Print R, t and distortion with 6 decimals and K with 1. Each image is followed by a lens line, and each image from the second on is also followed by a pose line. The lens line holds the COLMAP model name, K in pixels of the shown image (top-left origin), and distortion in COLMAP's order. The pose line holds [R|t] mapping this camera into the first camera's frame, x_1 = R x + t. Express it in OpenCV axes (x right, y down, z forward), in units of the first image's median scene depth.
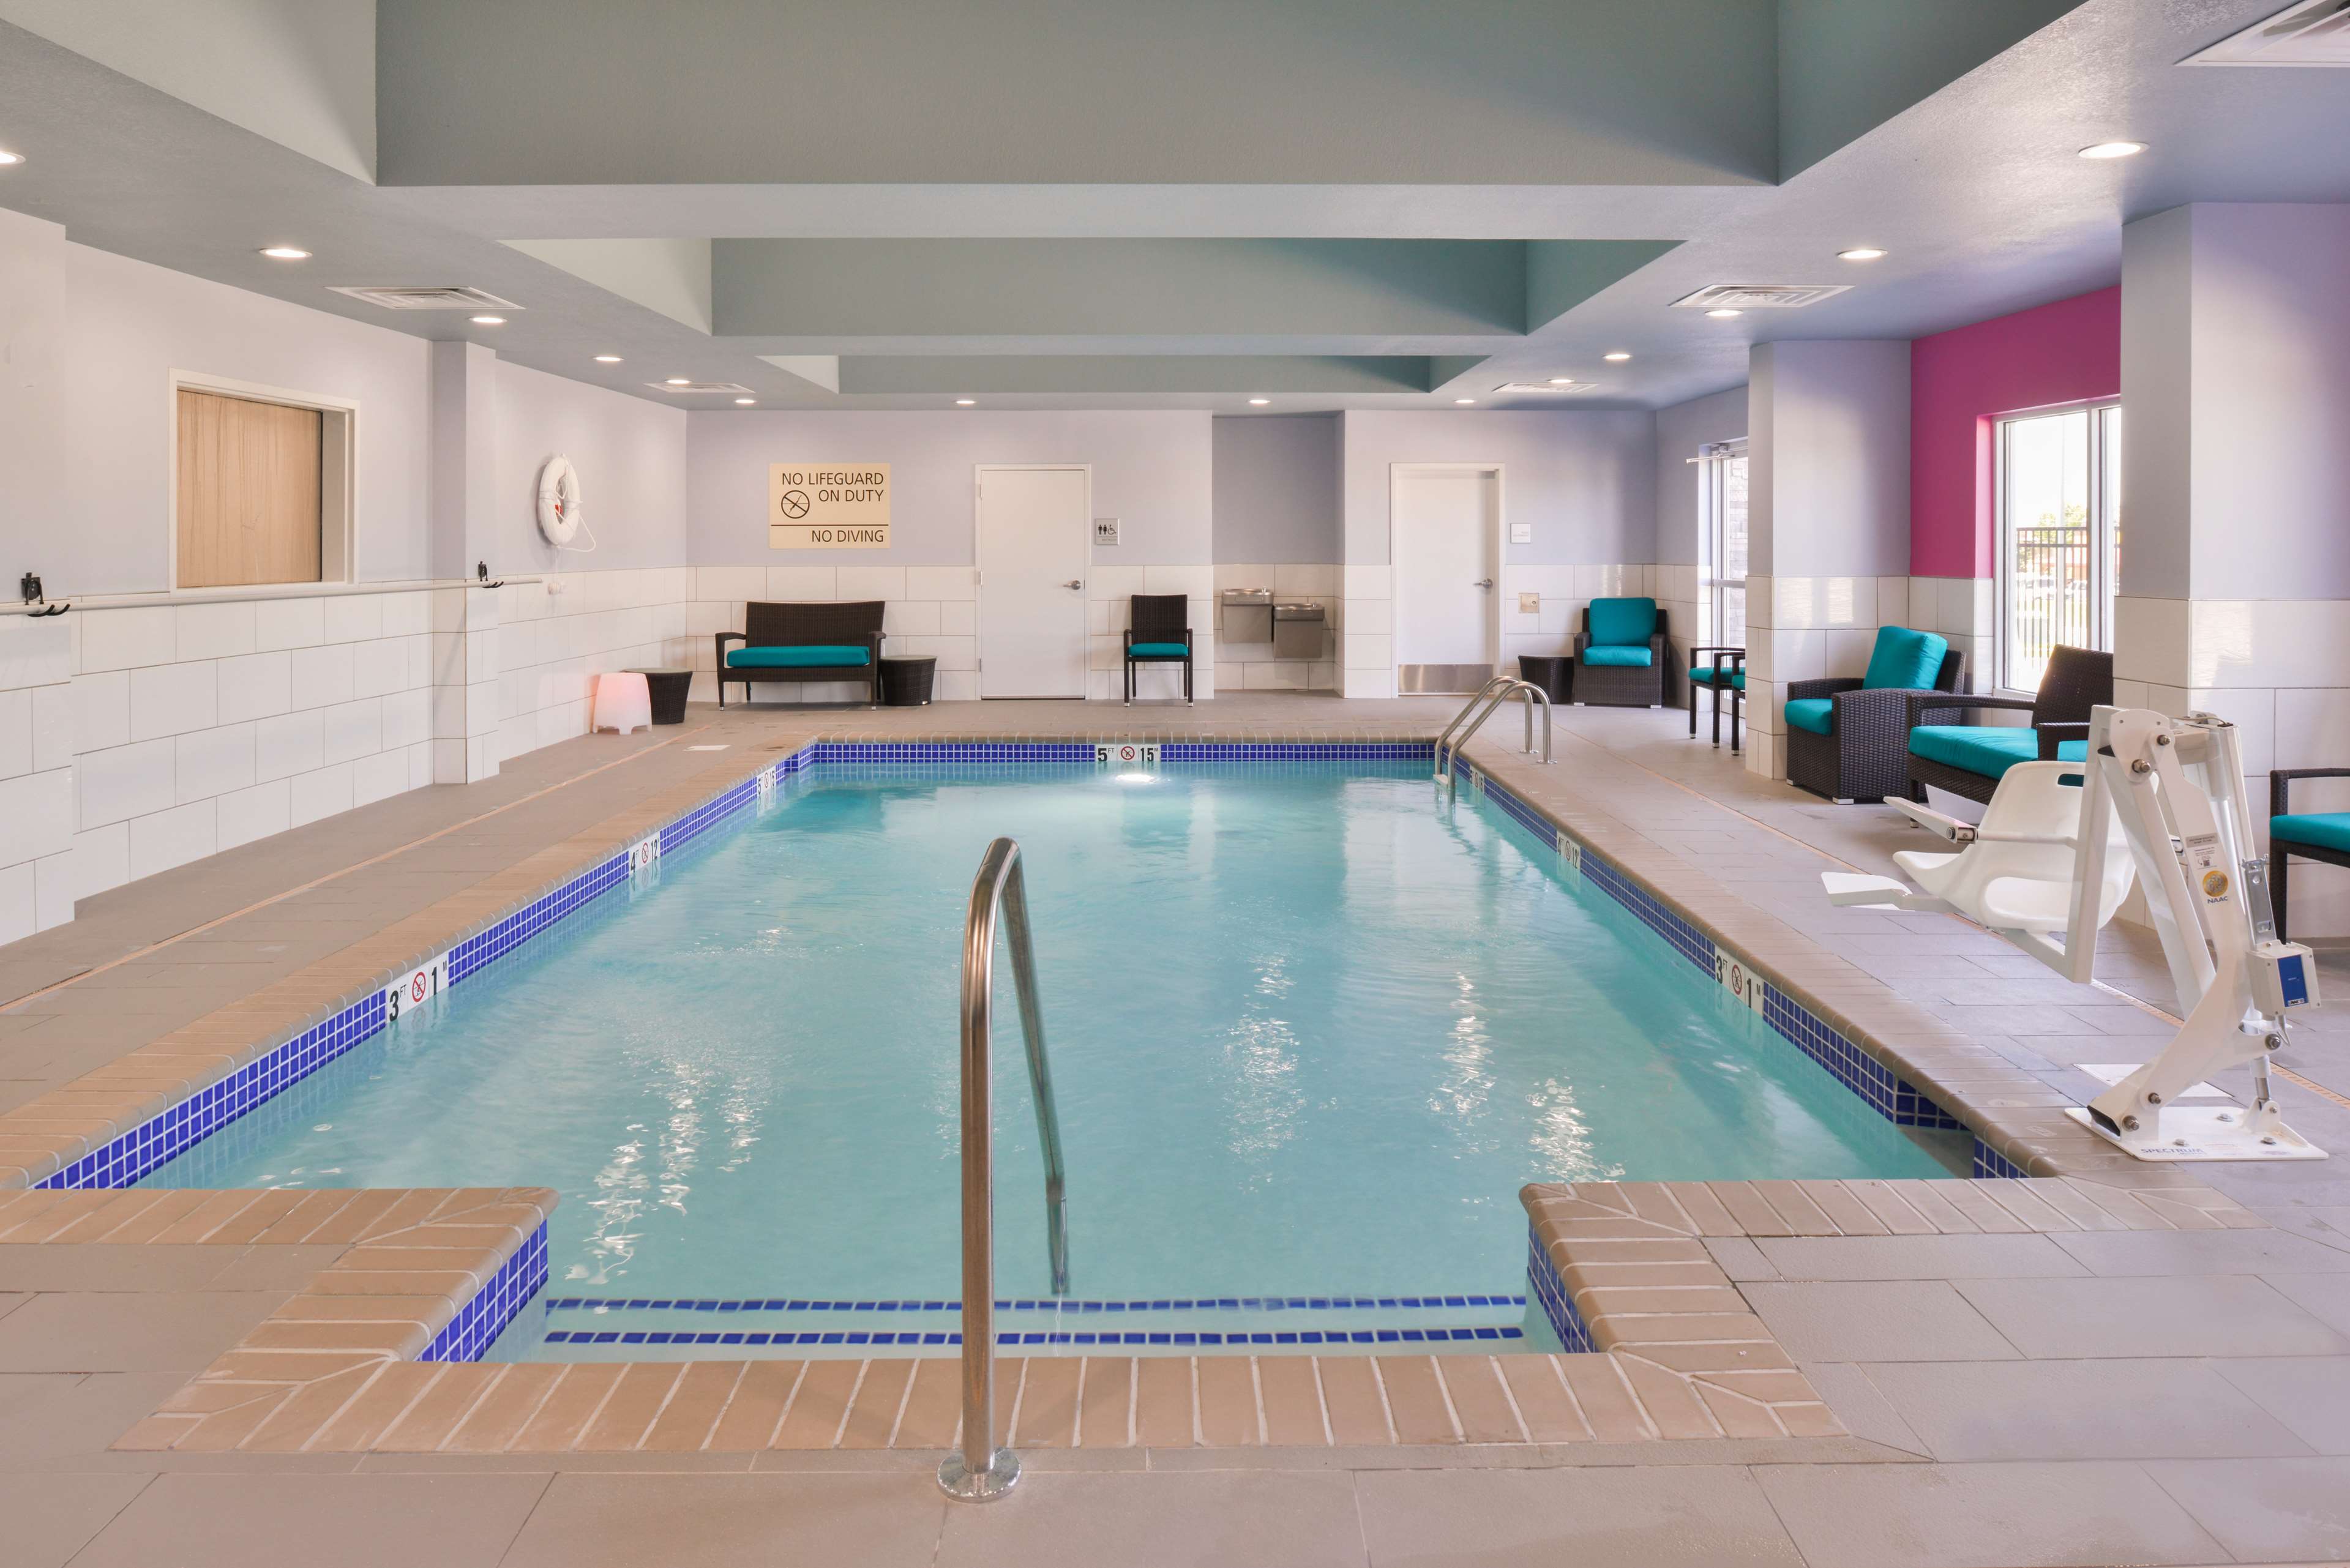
lens RADIAL K [[1613.3, 0, 1188.6], [0, 1613.3, 557.8], [0, 0, 1]] dist [-0.008536, -0.007510]
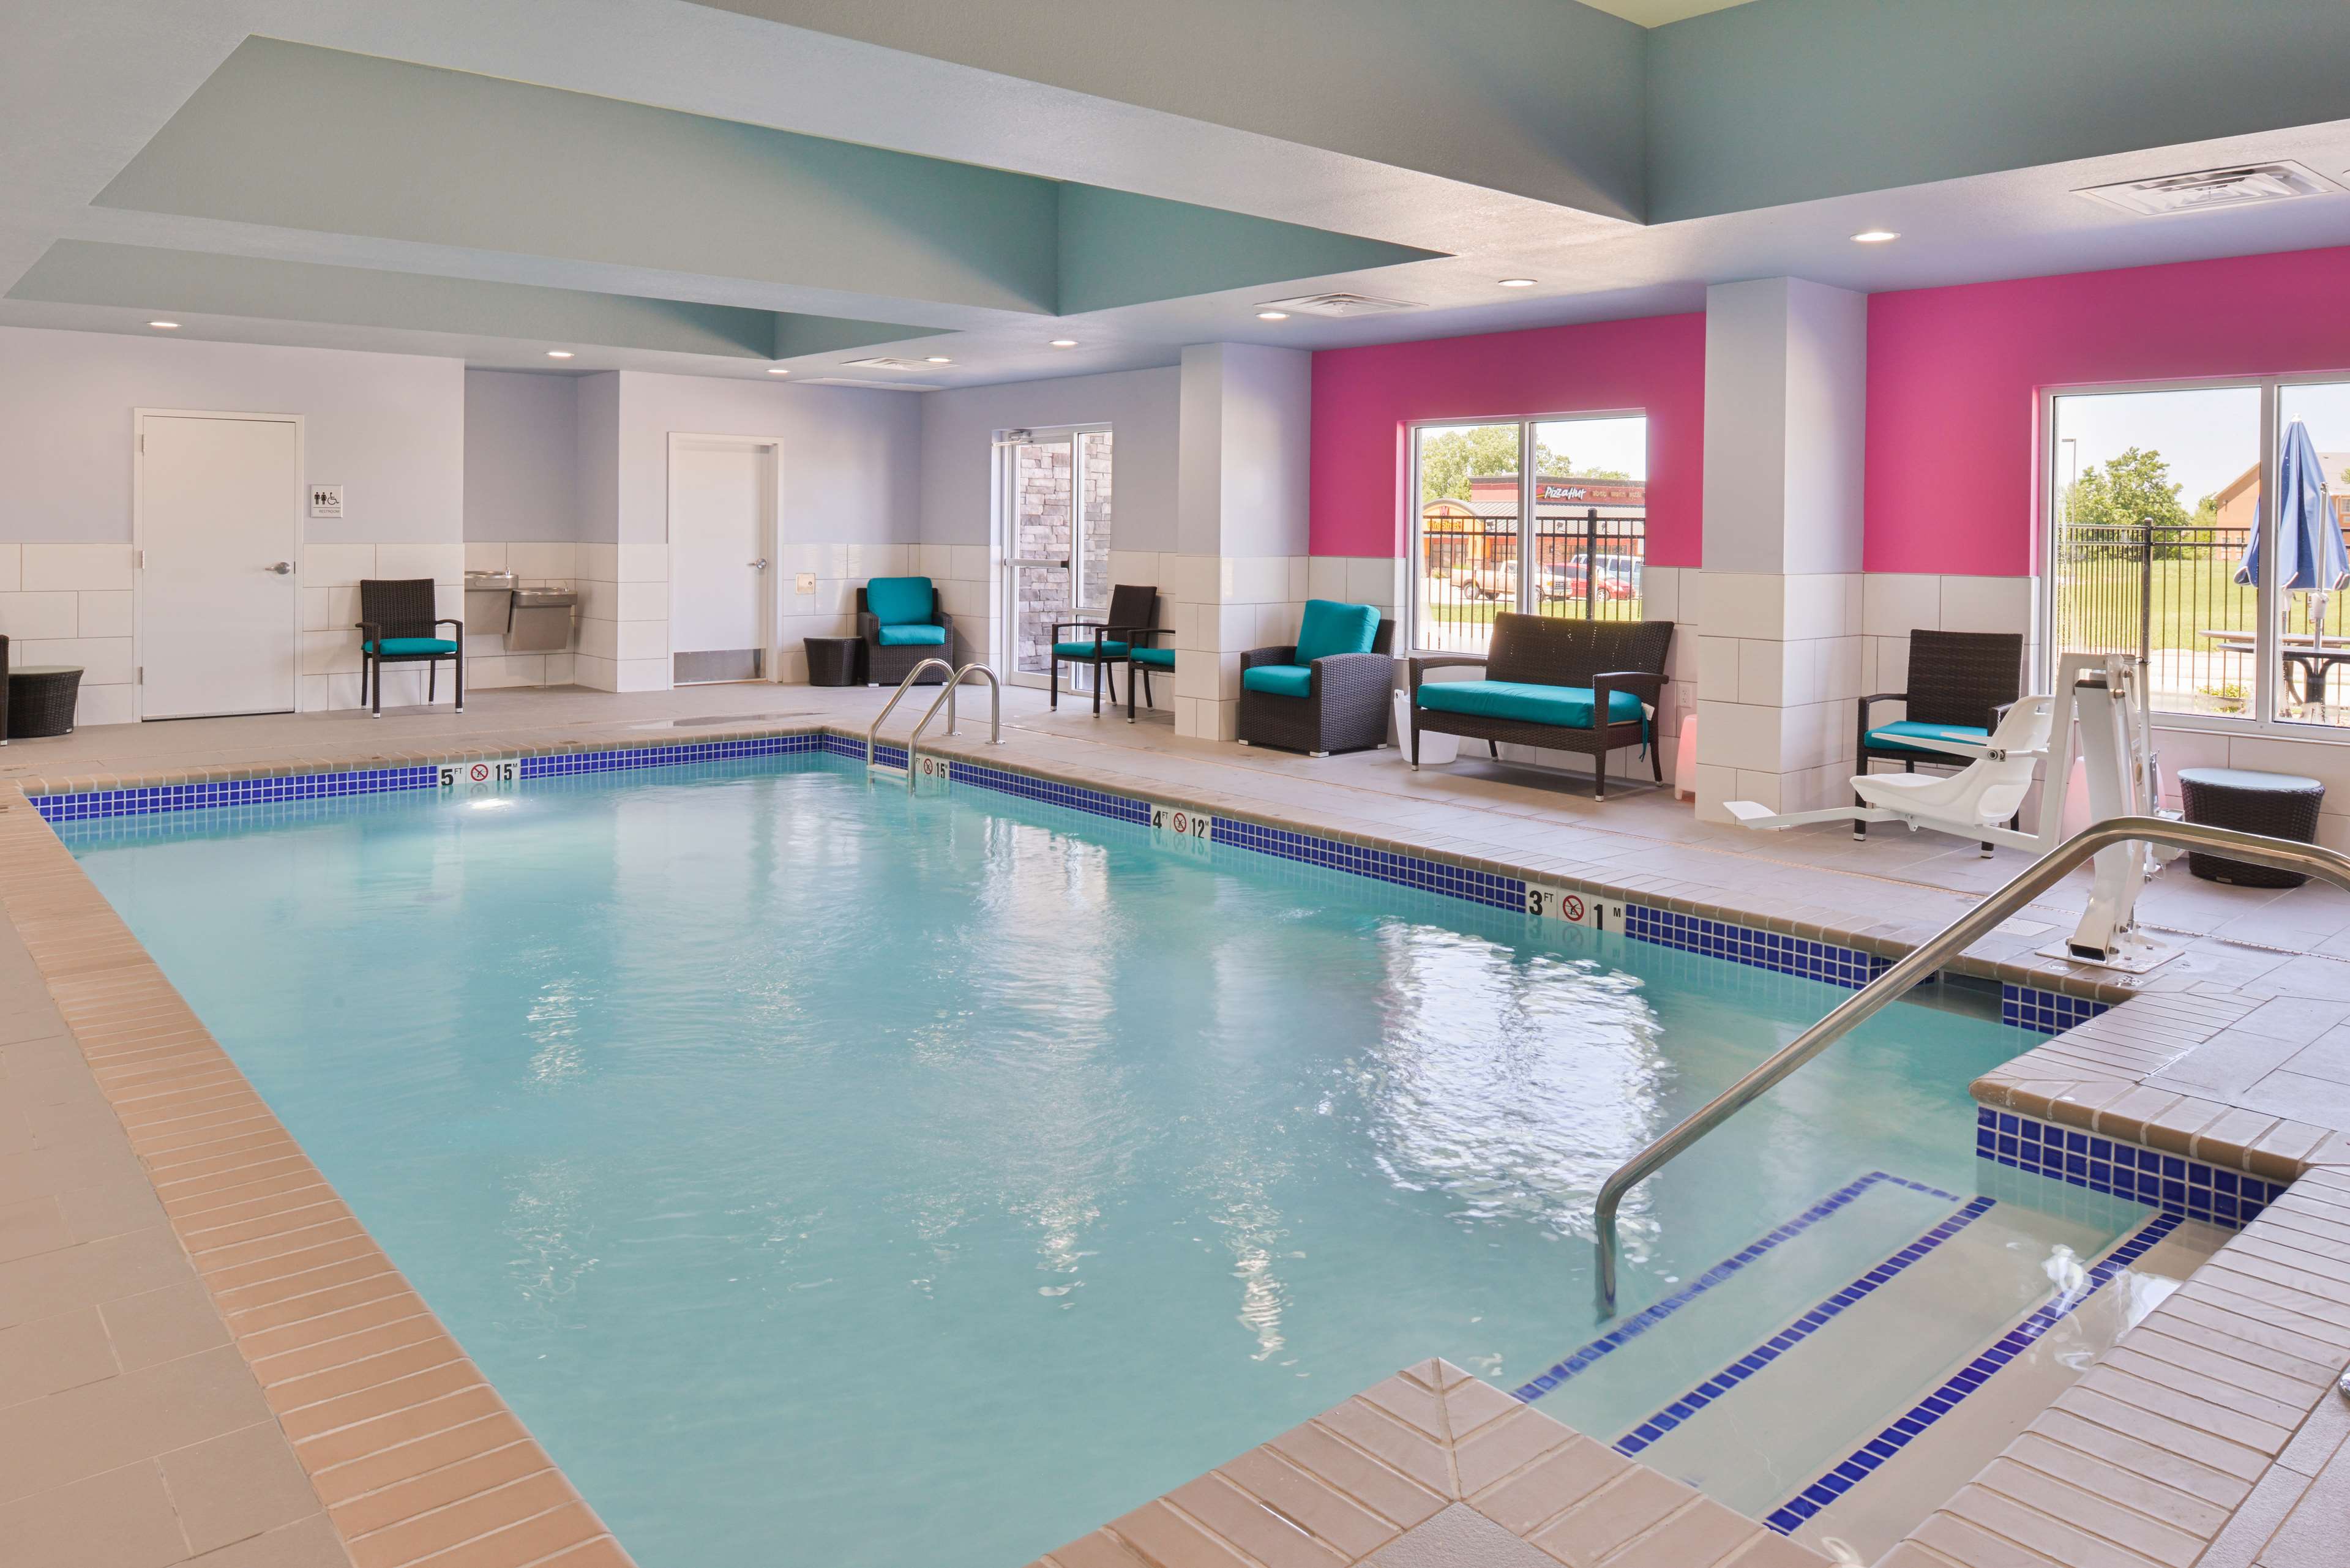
lens RADIAL K [[1613.3, 0, 1188.6], [0, 1613.3, 557.8], [0, 0, 1]] dist [-0.008536, -0.007510]
pose [[0.762247, -0.002901, 0.647279, -0.247374], [-0.006102, 0.999913, 0.011667, -0.000083], [-0.647257, -0.012843, 0.762164, 0.120421]]
